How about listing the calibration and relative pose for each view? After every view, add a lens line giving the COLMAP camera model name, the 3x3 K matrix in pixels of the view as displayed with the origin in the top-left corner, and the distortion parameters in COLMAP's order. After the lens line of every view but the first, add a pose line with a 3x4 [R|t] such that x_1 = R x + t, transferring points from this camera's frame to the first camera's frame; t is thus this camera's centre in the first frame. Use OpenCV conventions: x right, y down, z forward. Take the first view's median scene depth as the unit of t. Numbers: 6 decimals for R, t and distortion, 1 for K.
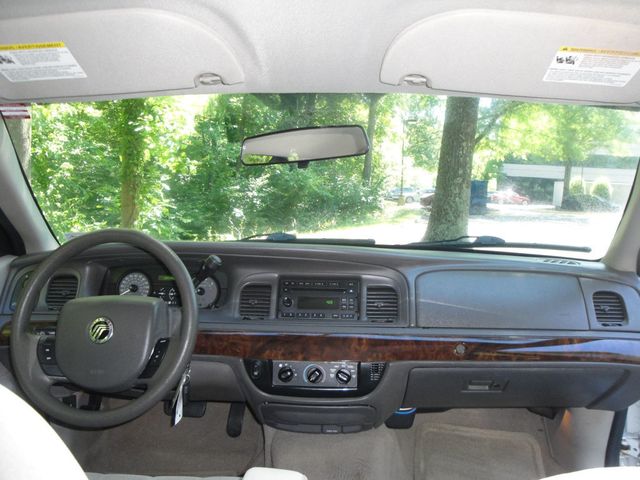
lens RADIAL K [[519.5, 0, 336.5], [0, 519.5, 237.5], [0, 0, 1]] dist [-0.174014, 0.155699]
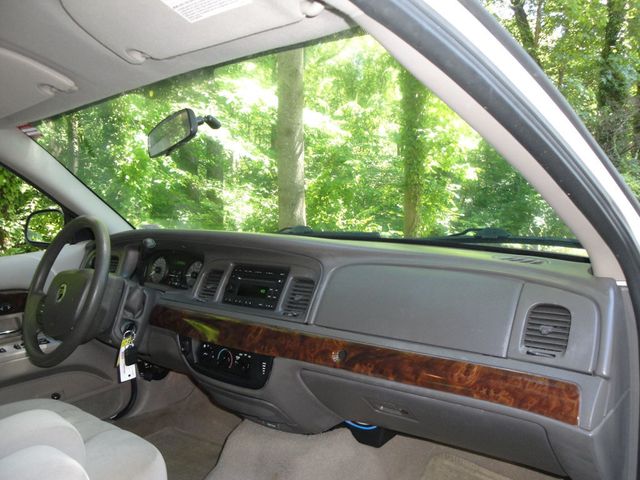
lens RADIAL K [[519.5, 0, 336.5], [0, 519.5, 237.5], [0, 0, 1]] dist [-0.174014, 0.155699]
pose [[0.825939, 0.012602, -0.563618, 0.673529], [-0.022854, 0.999677, -0.011138, 0.031696], [0.563296, 0.022080, 0.825960, 0.273621]]
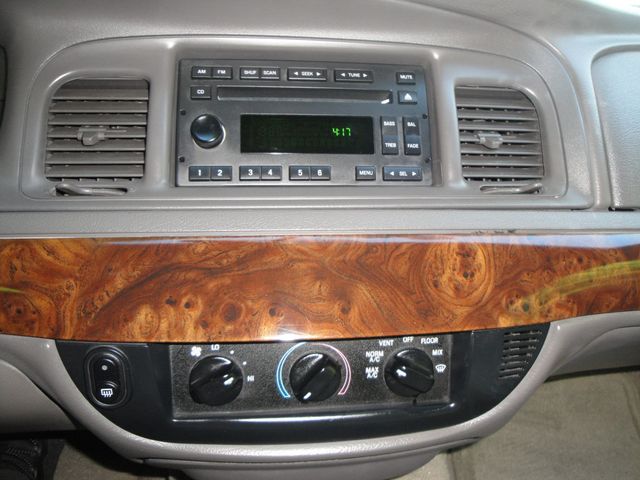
lens RADIAL K [[519.5, 0, 336.5], [0, 519.5, 237.5], [0, 0, 1]] dist [-0.174014, 0.155699]
pose [[0.985700, -0.035124, 0.164806, -0.073225], [-0.009009, 0.965653, 0.259680, 0.108312], [-0.168266, -0.257452, 0.951528, 0.702340]]
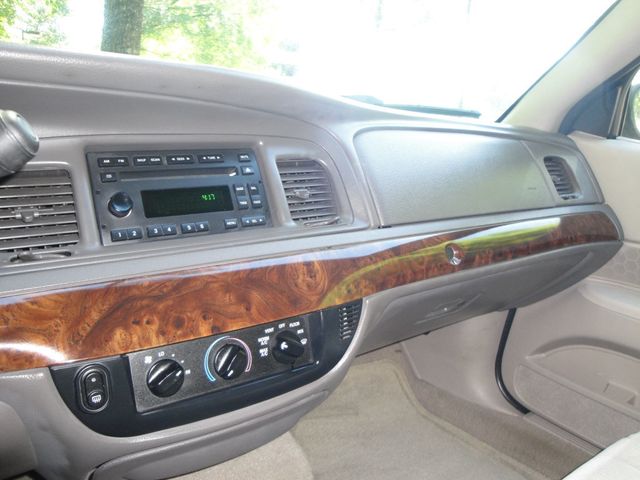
lens RADIAL K [[519.5, 0, 336.5], [0, 519.5, 237.5], [0, 0, 1]] dist [-0.174014, 0.155699]
pose [[0.780032, -0.127544, 0.612603, -0.213224], [0.041878, 0.987452, 0.152264, 0.098367], [-0.624337, -0.093116, 0.775586, 0.590539]]
